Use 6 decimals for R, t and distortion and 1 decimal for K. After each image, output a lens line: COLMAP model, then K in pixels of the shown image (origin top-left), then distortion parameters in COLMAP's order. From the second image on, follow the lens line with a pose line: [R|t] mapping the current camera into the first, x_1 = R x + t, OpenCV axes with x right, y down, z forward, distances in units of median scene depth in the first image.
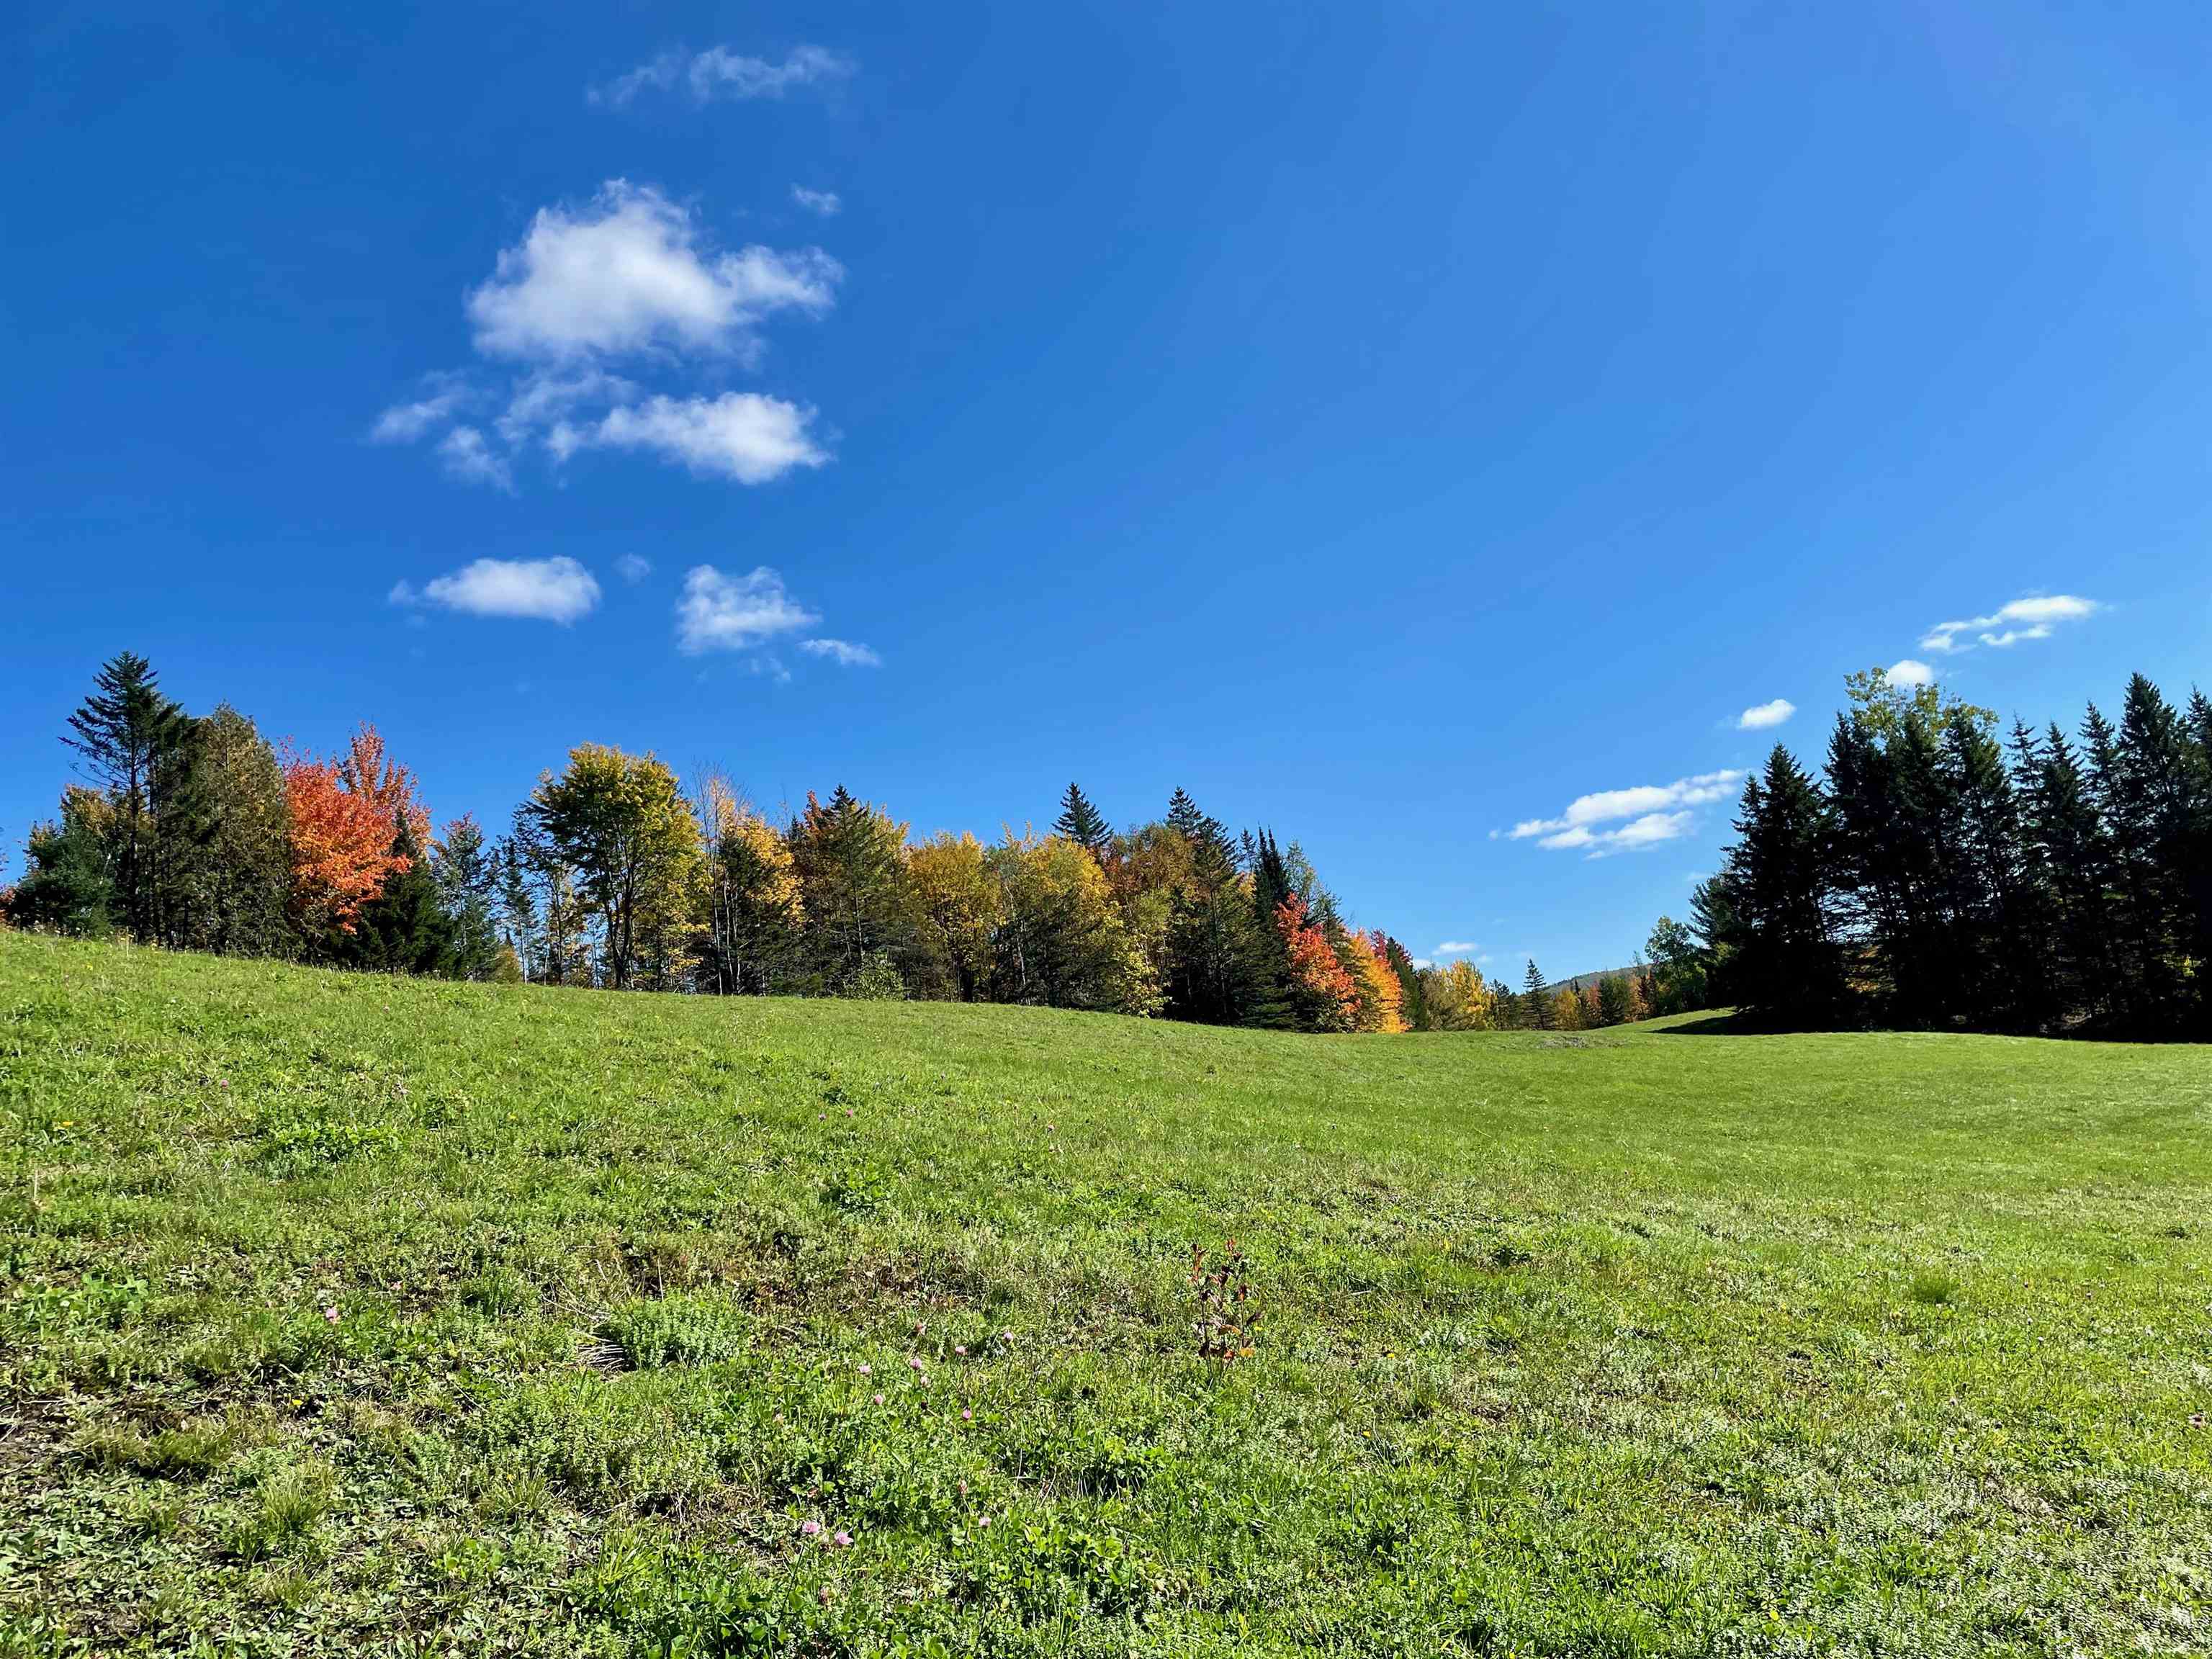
lens RADIAL K [[1685.6, 0, 1113.9], [0, 1685.6, 826.1], [0, 0, 1]] dist [0.086259, -0.100602]
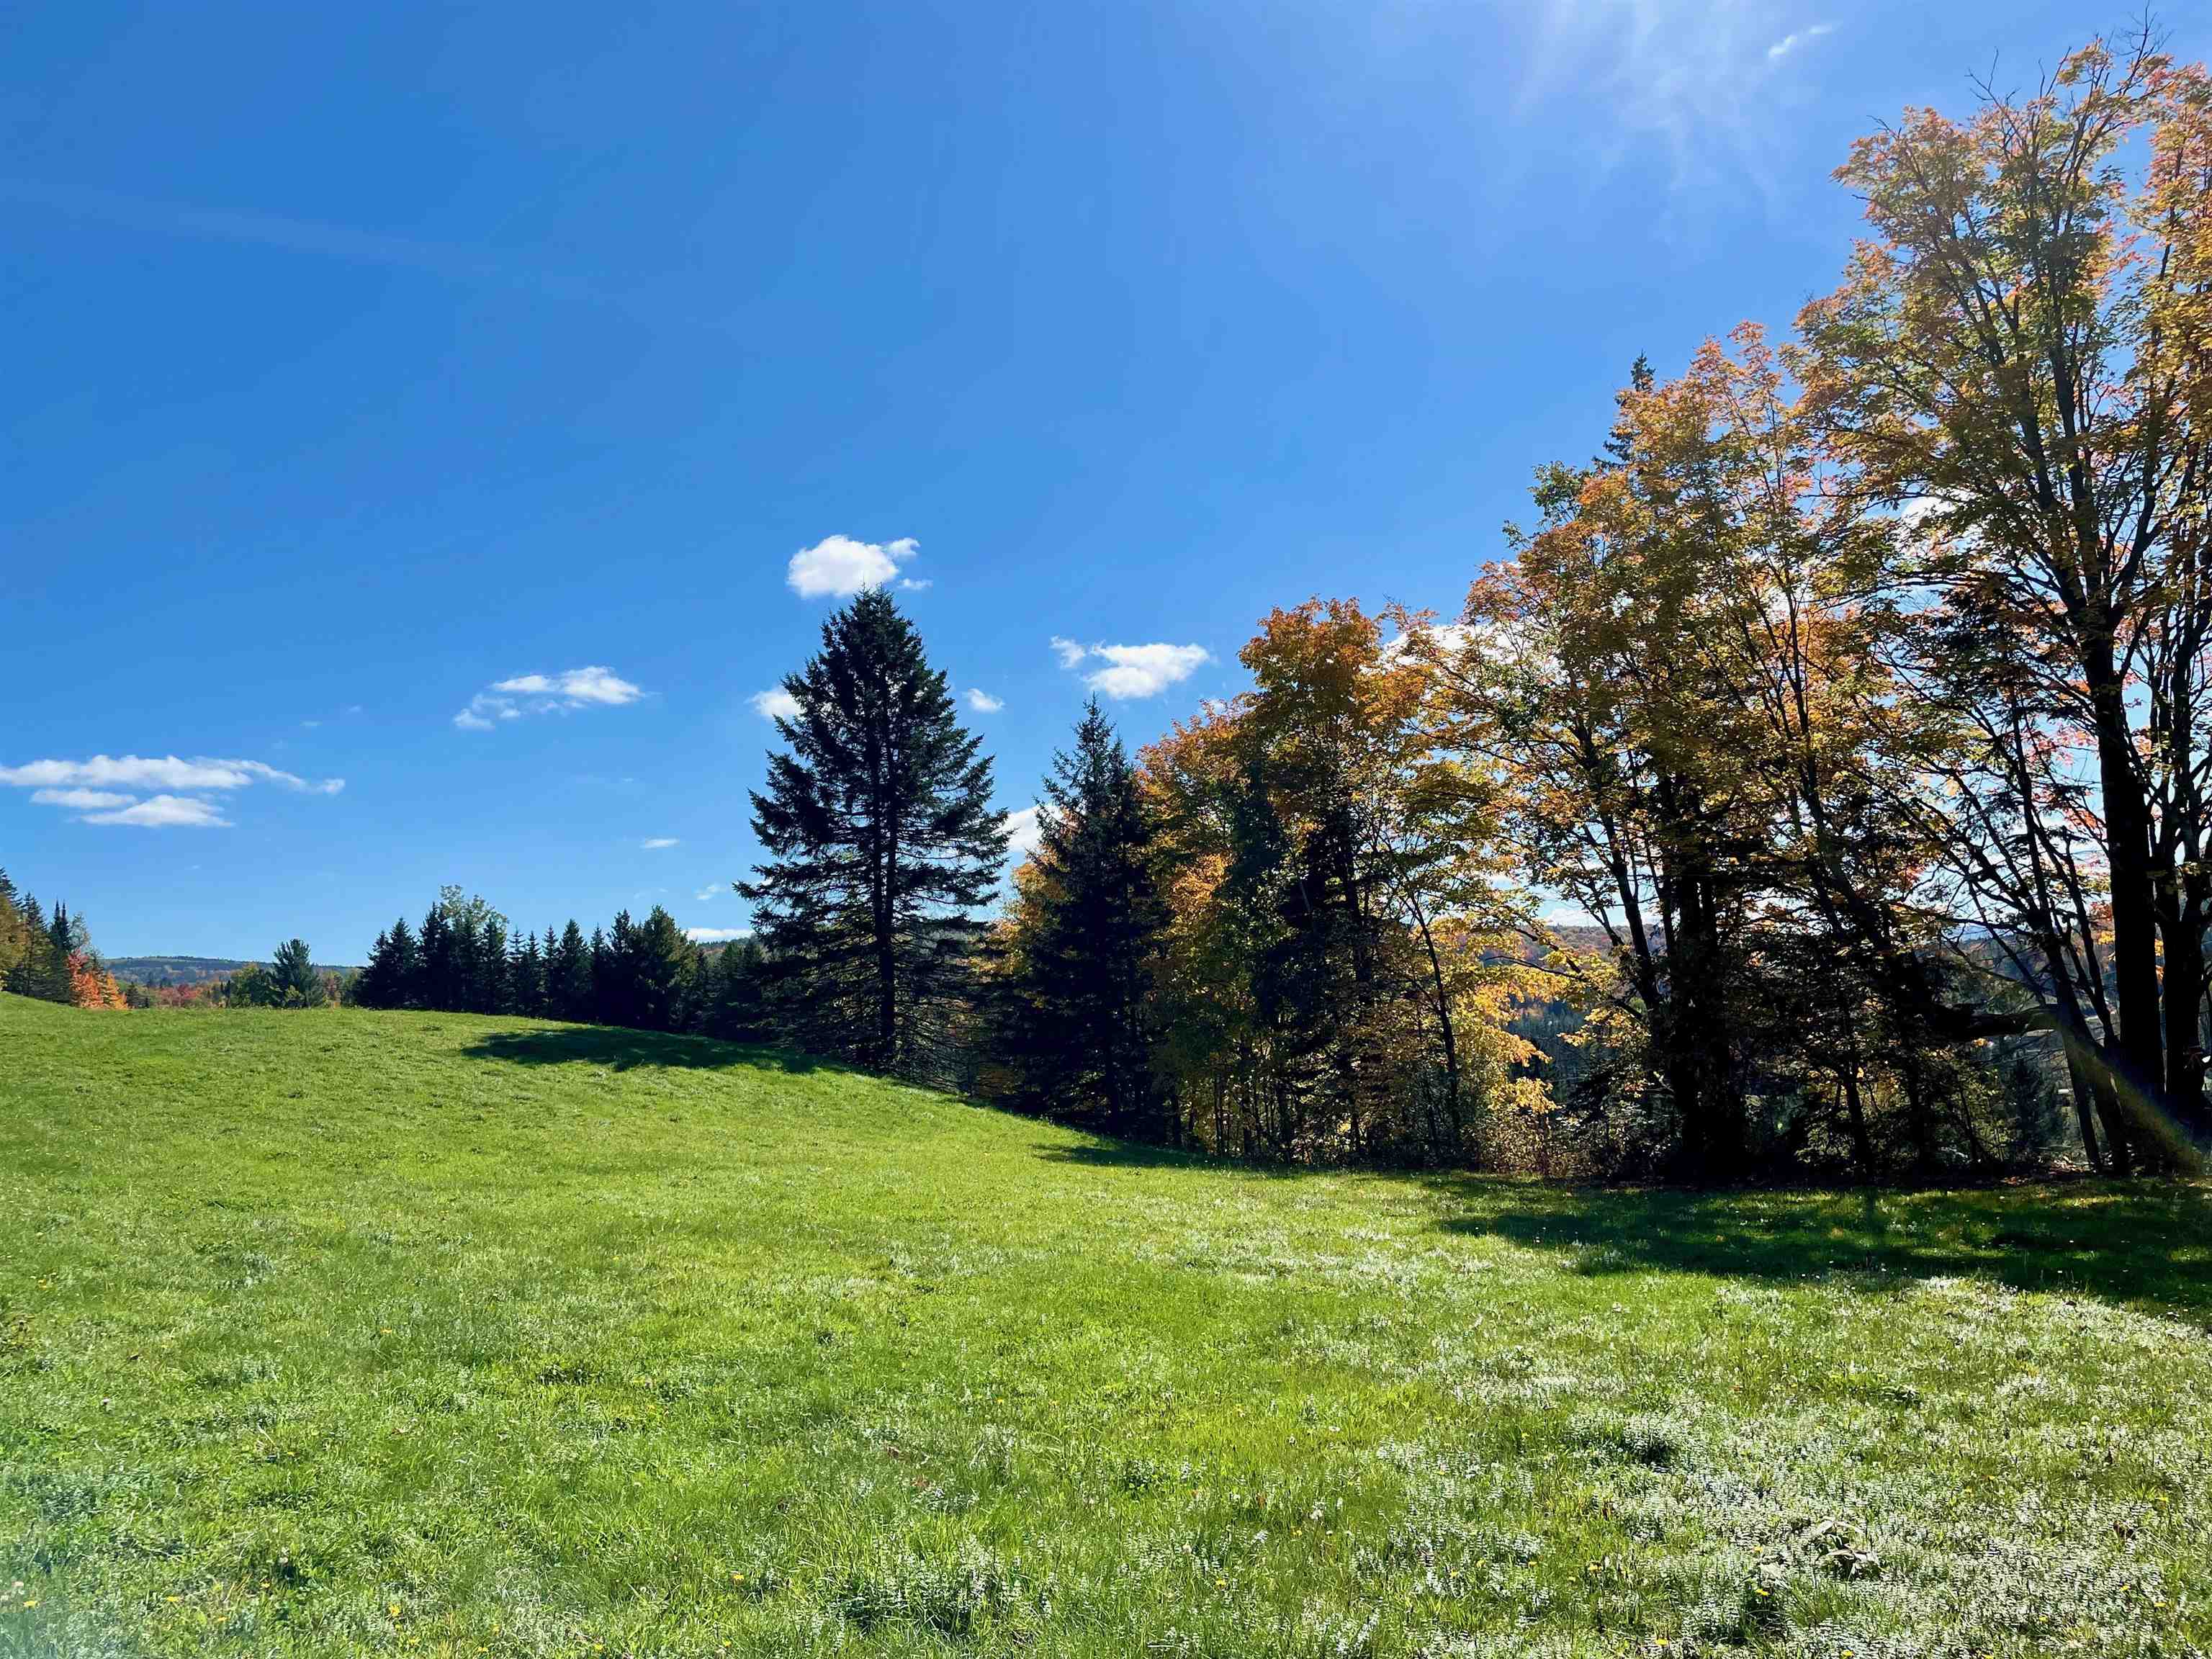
lens RADIAL K [[1685.6, 0, 1119.9], [0, 1685.6, 811.6], [0, 0, 1]] dist [0.086259, -0.100602]
pose [[0.658834, 0.212180, 0.721746, -0.424862], [-0.200071, 0.974269, -0.103786, -0.110144], [-0.725196, -0.076023, 0.684333, -0.774994]]
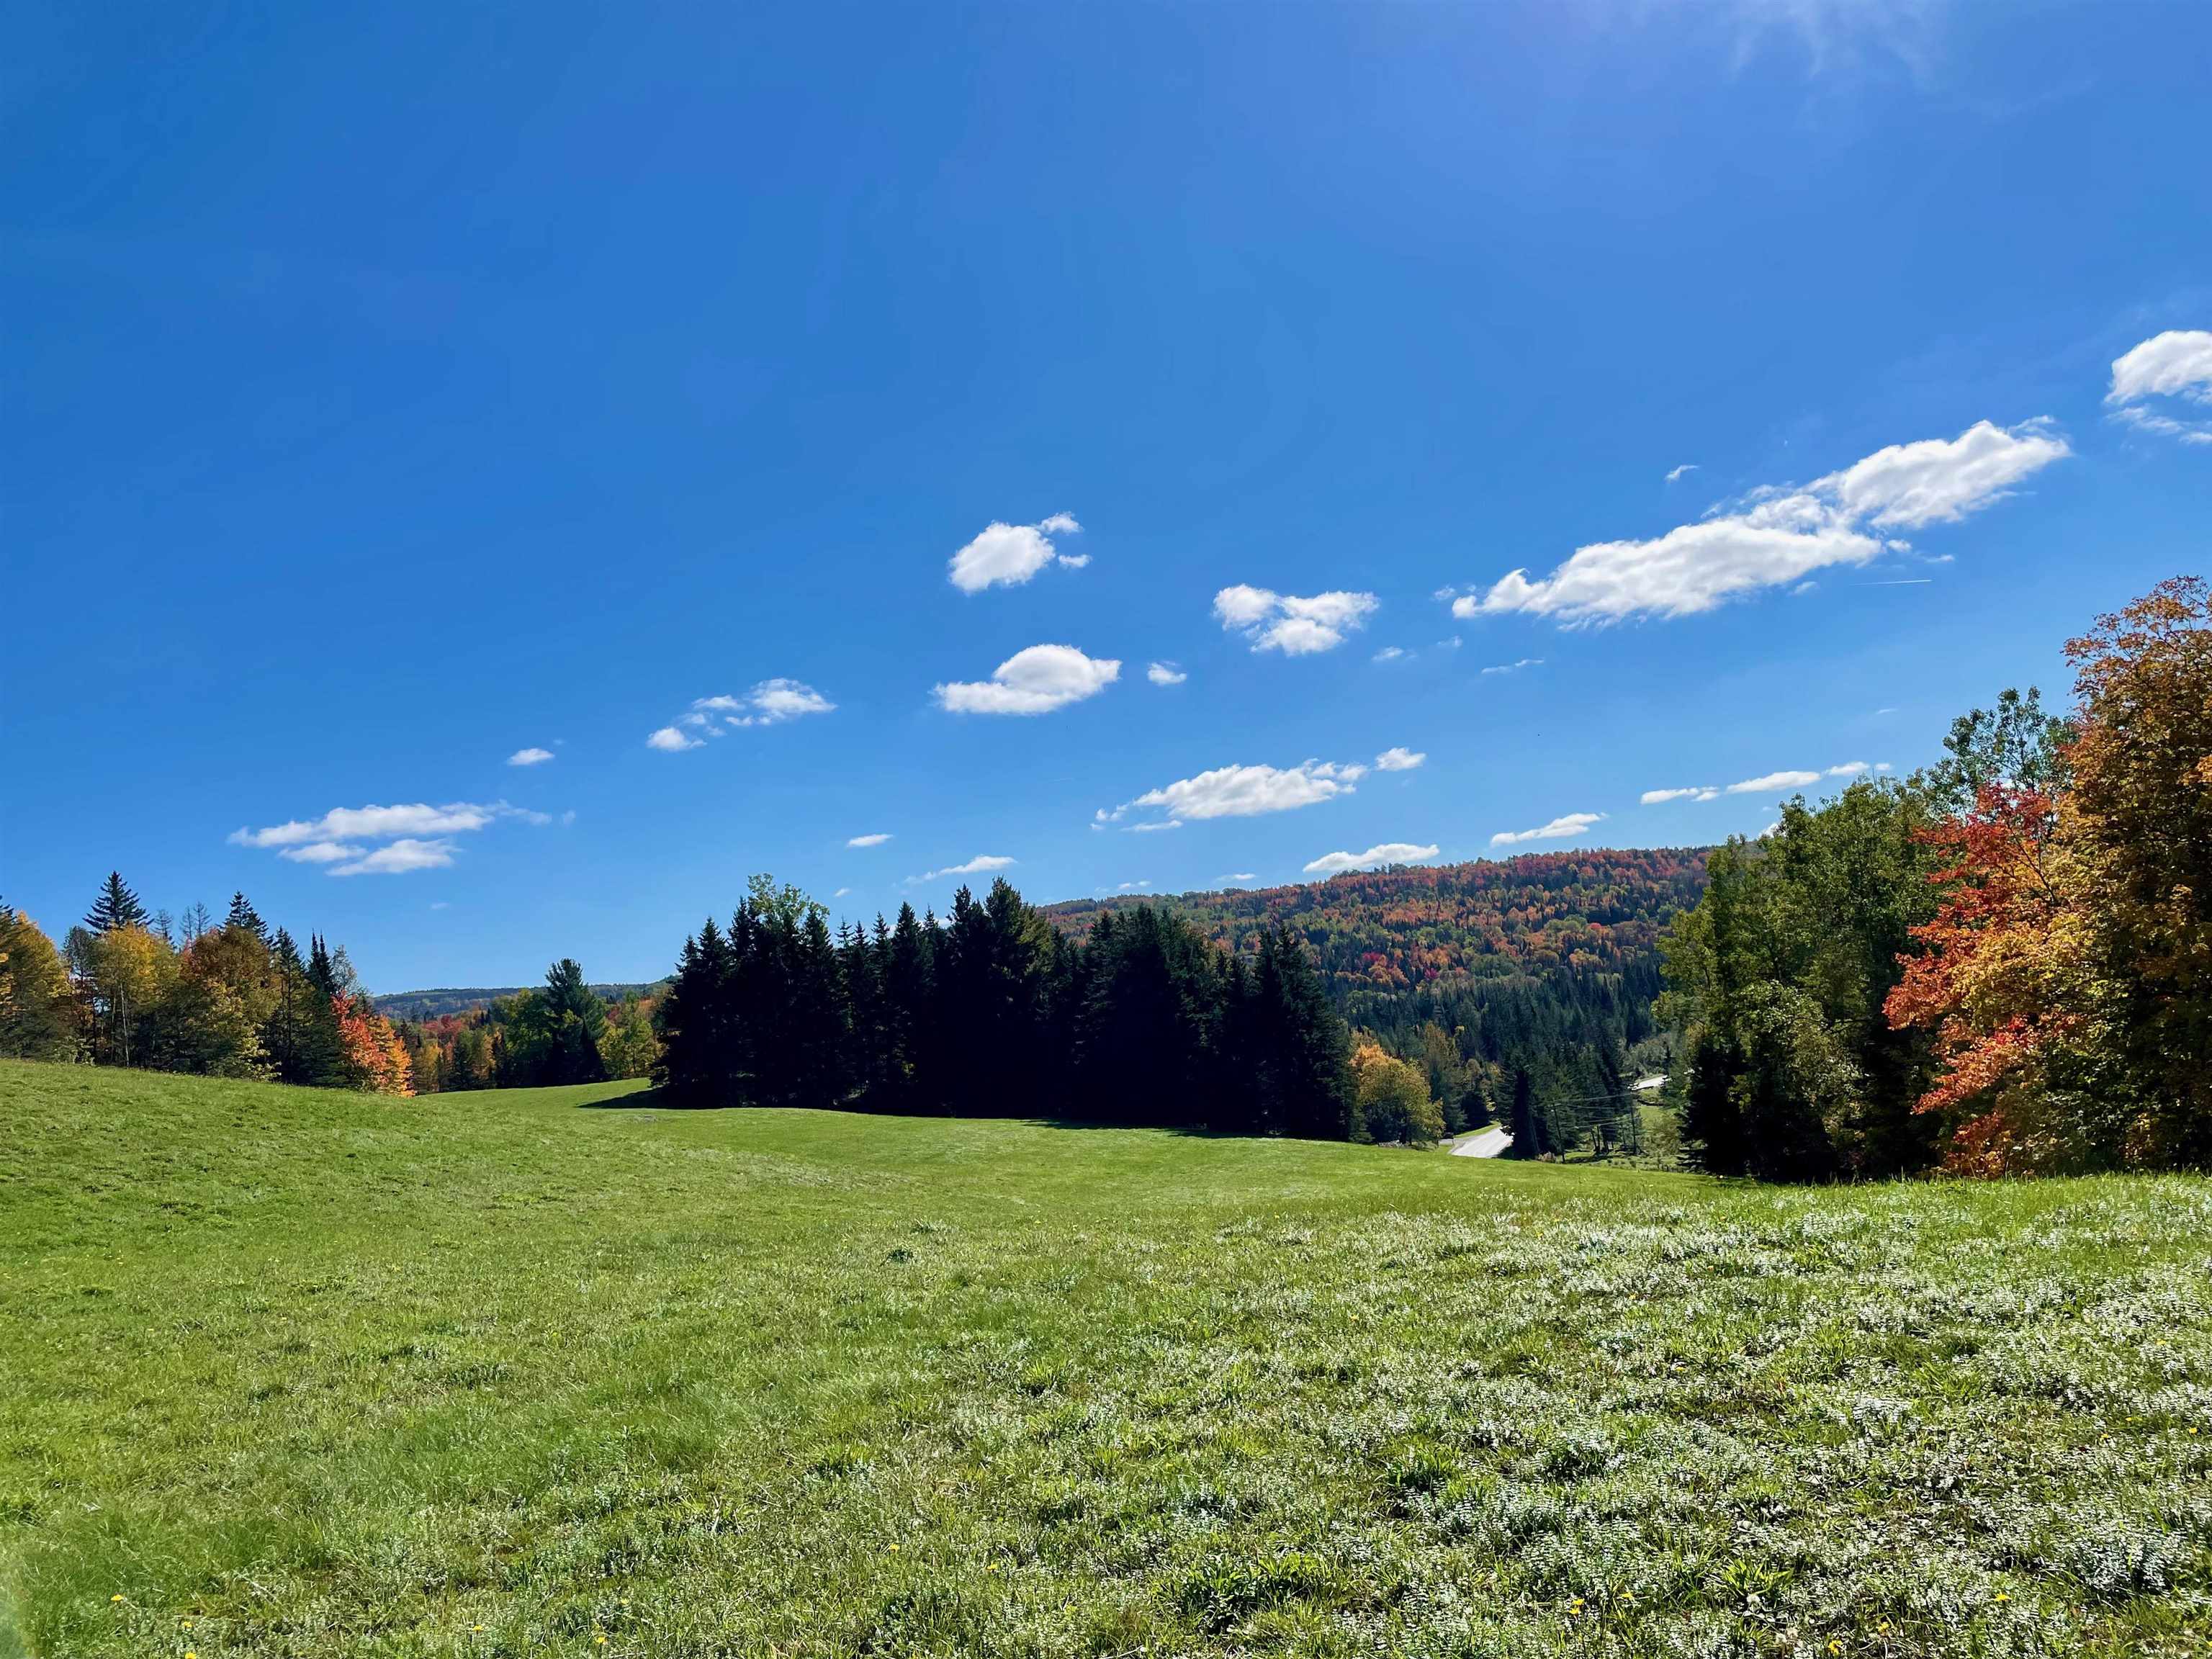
lens RADIAL K [[1685.6, 0, 1128.4], [0, 1685.6, 804.1], [0, 0, 1]] dist [0.086259, -0.100602]
pose [[0.747963, 0.130441, 0.650797, -0.307981], [-0.112397, 0.991230, -0.069497, -0.075294], [-0.654154, -0.021166, 0.756065, -0.379907]]
